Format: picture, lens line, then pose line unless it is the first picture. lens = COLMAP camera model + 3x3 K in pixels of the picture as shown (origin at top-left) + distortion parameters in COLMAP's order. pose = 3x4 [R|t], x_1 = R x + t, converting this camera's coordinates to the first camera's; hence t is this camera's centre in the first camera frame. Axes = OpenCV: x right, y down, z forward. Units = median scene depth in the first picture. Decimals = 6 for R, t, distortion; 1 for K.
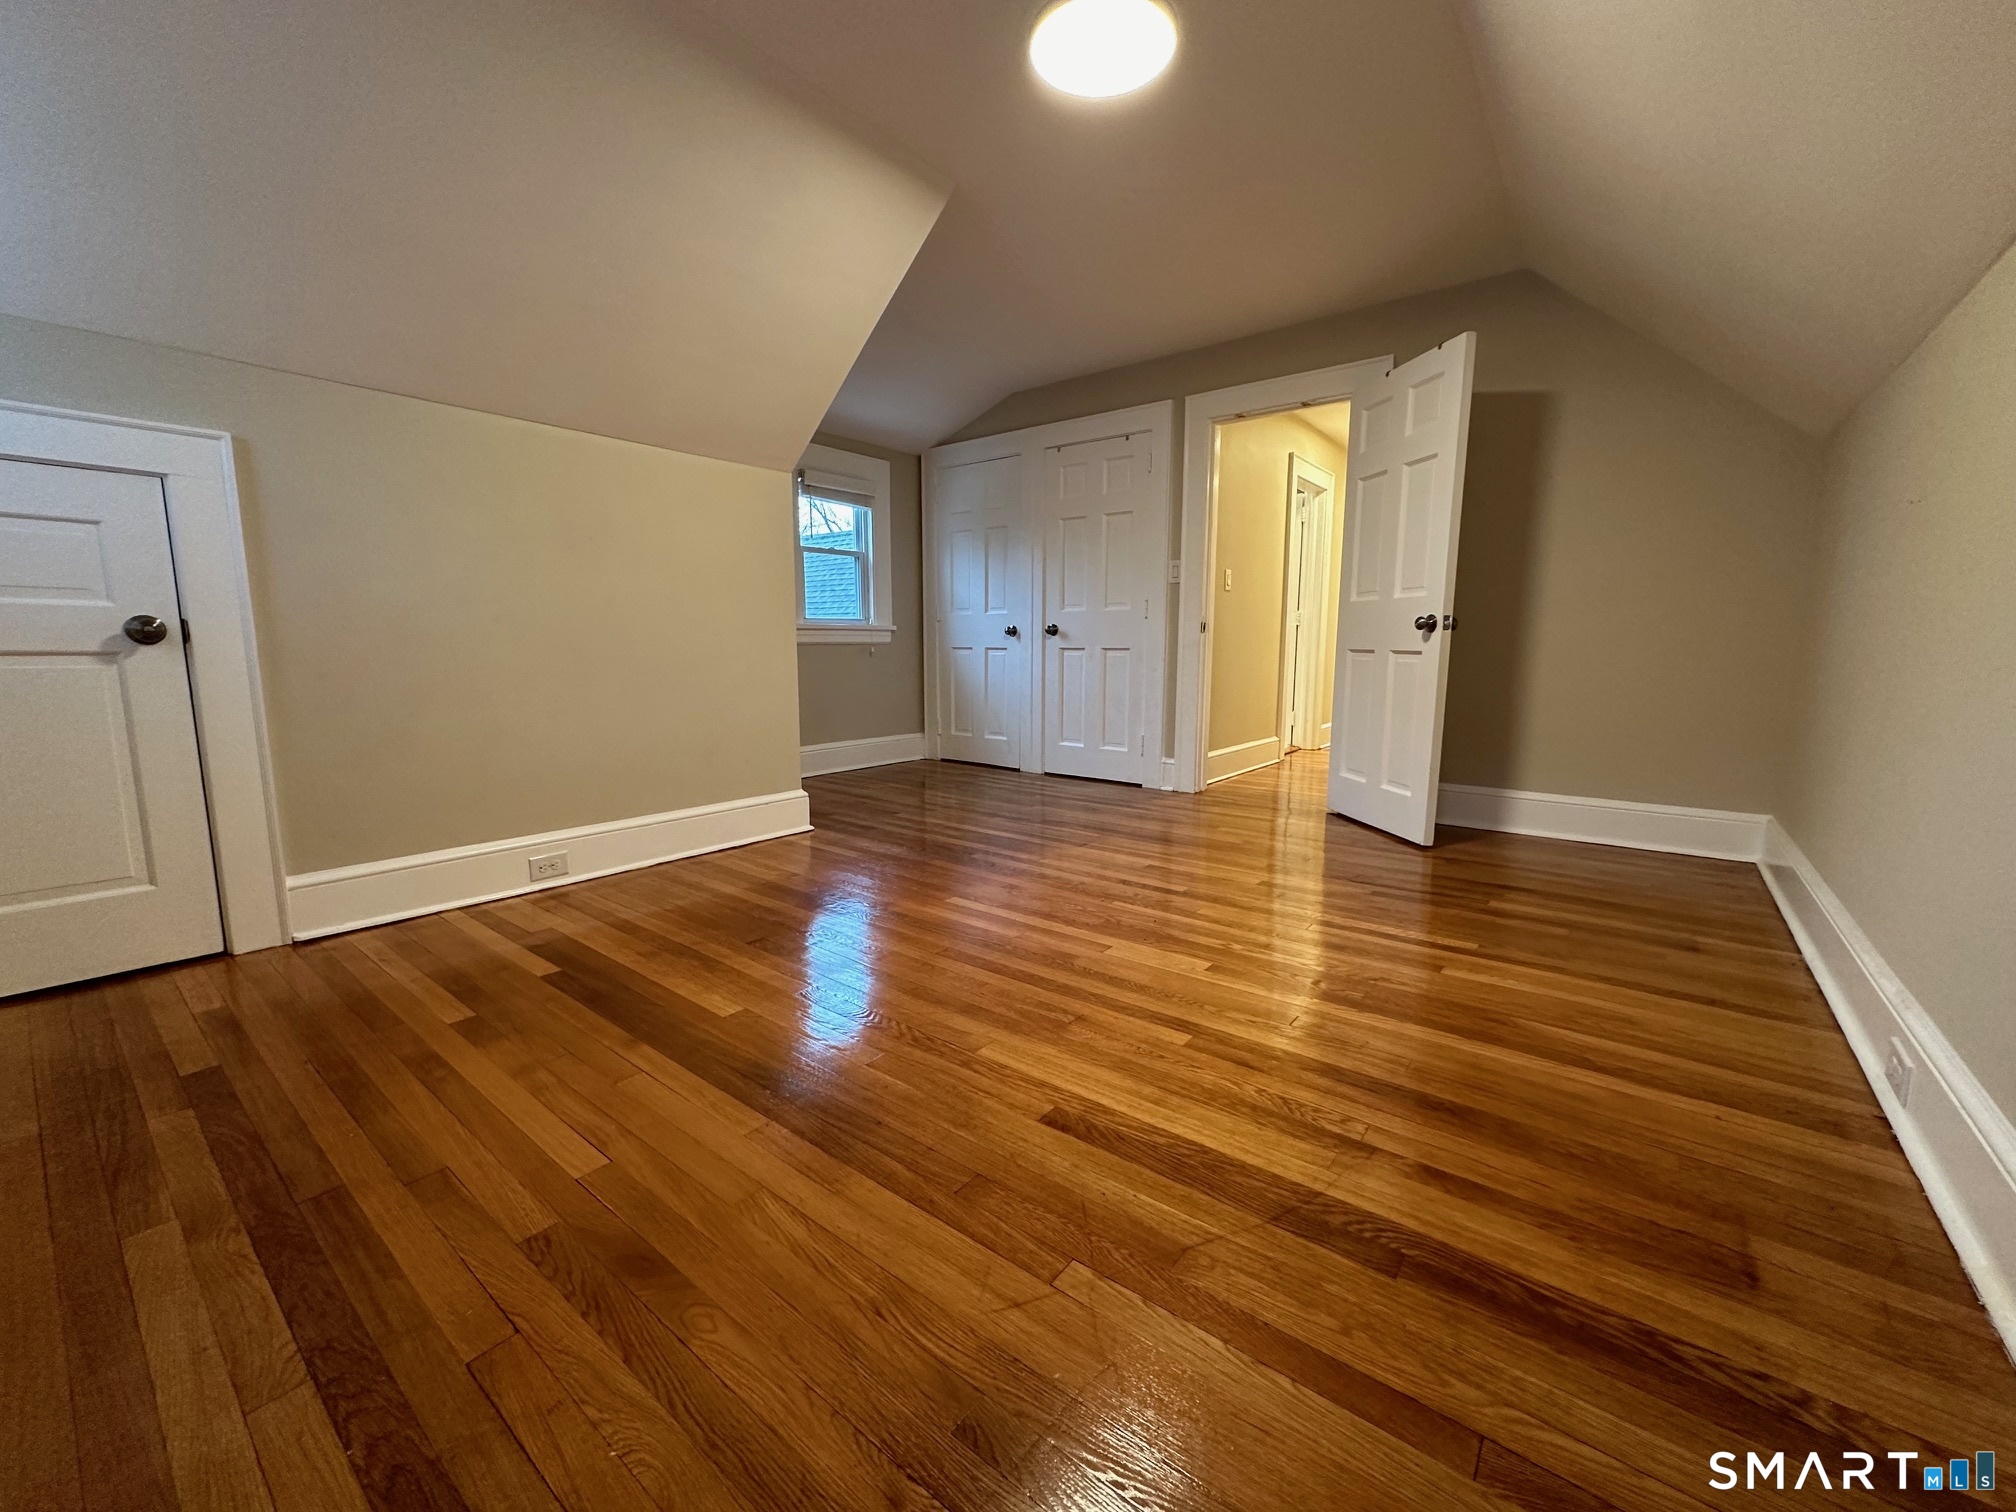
lens RADIAL K [[808.0, 0, 1011.3], [0, 808.0, 758.8], [0, 0, 1]] dist [0.000400, 0.000094]
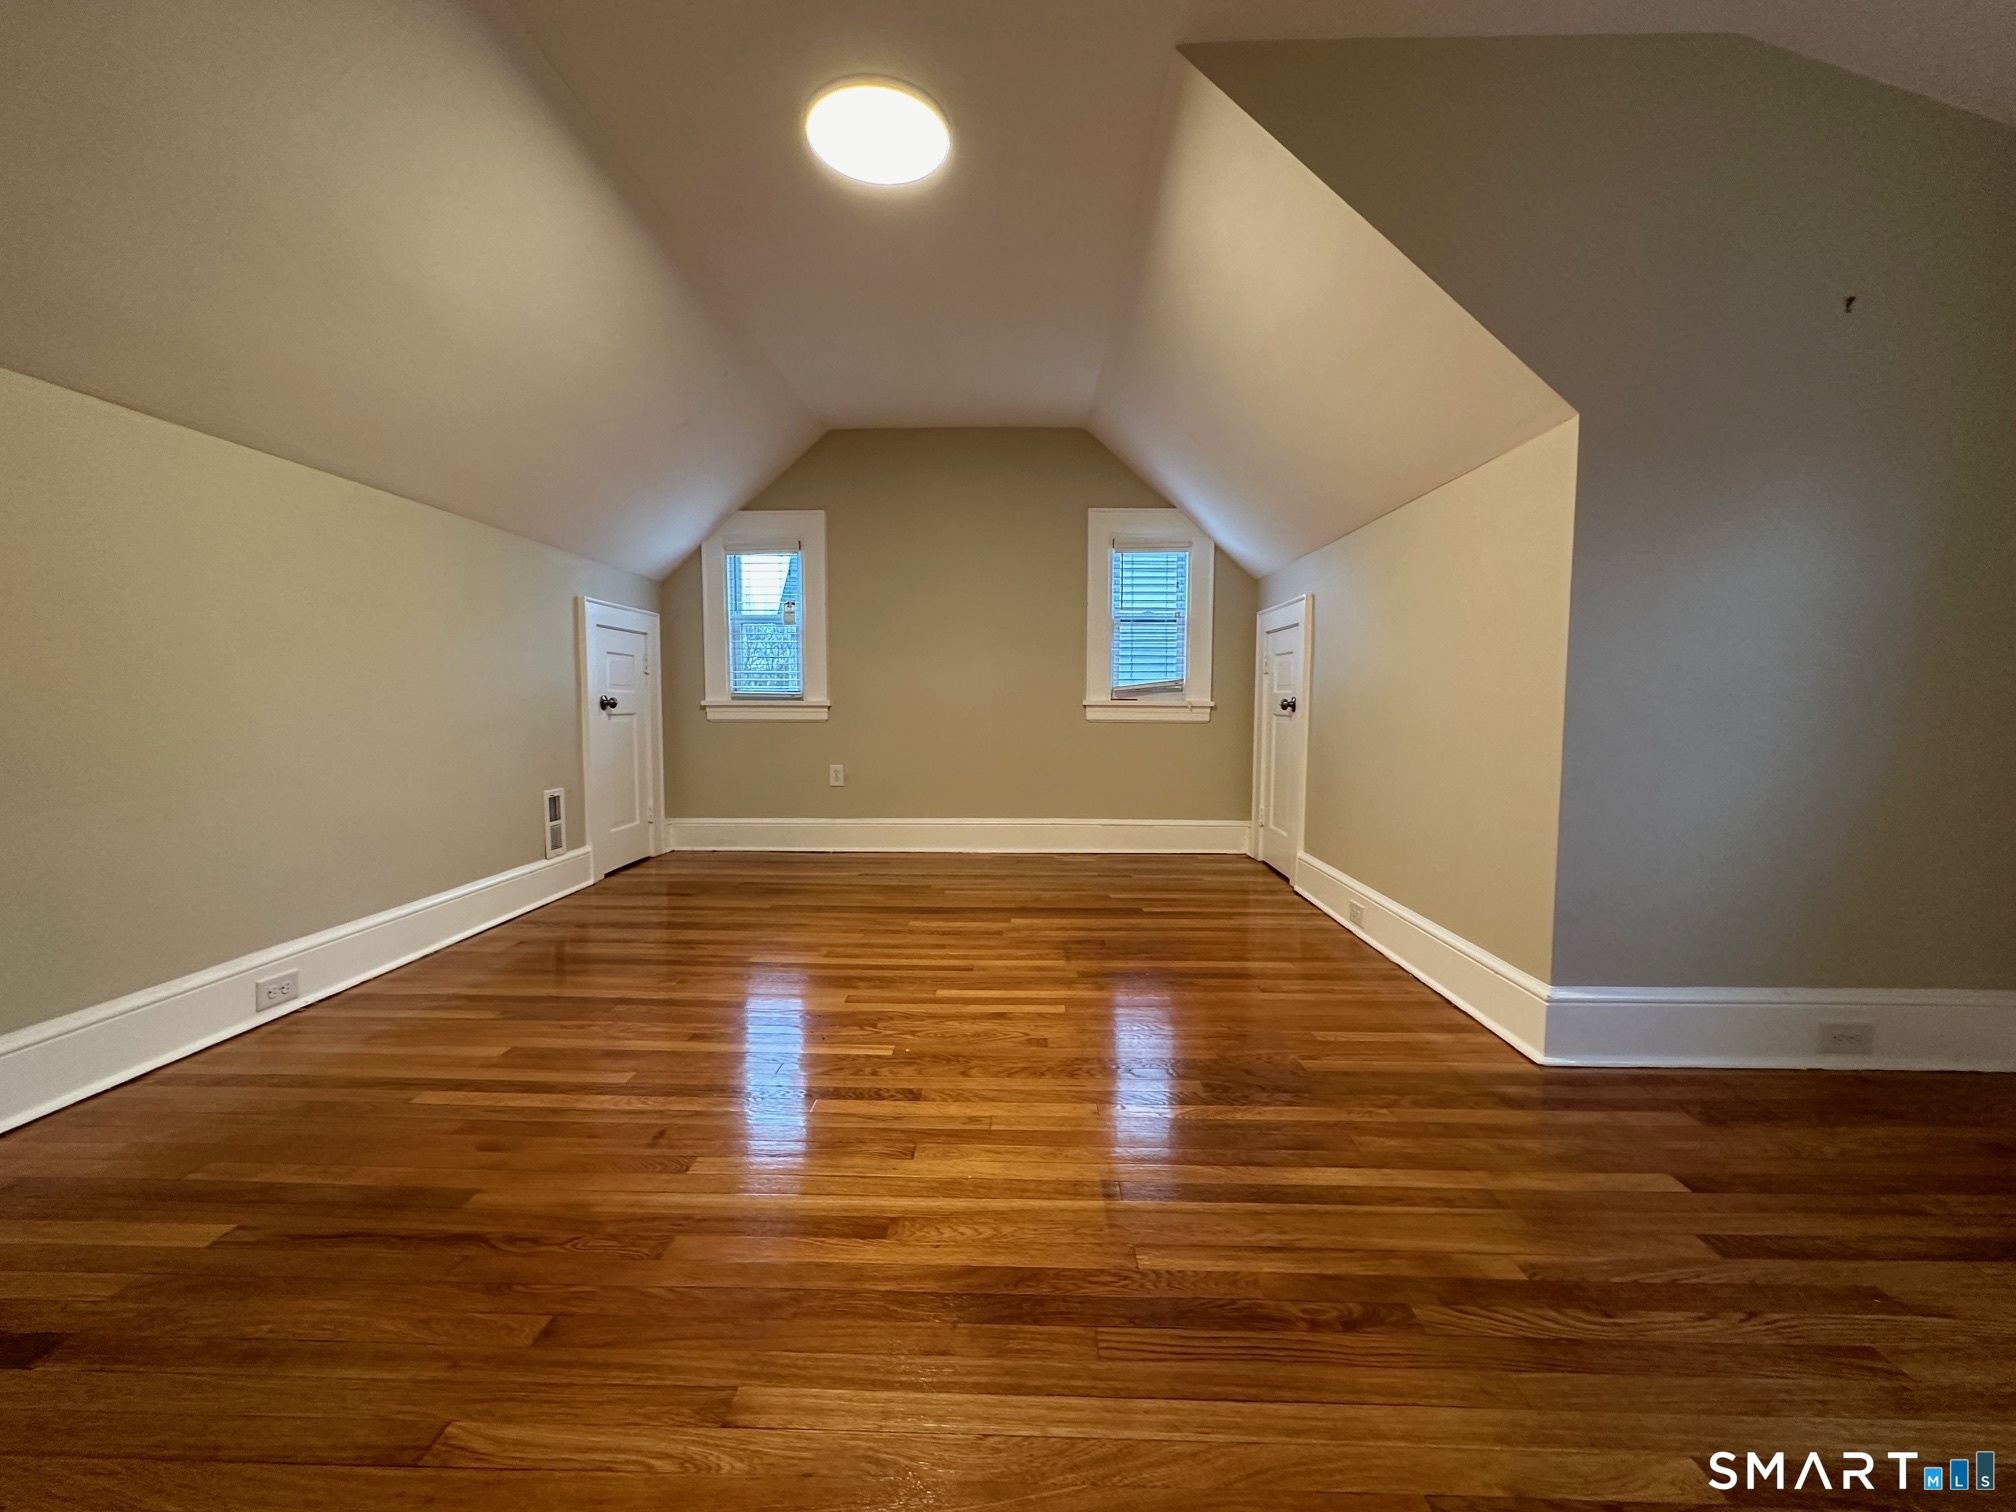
lens RADIAL K [[808.0, 0, 1011.3], [0, 808.0, 758.8], [0, 0, 1]] dist [0.000400, 0.000094]
pose [[-0.809892, 0.035360, -0.585513, 0.490882], [-0.091298, 0.978418, 0.185373, -0.258300], [0.579431, 0.203588, -0.789184, 1.663541]]
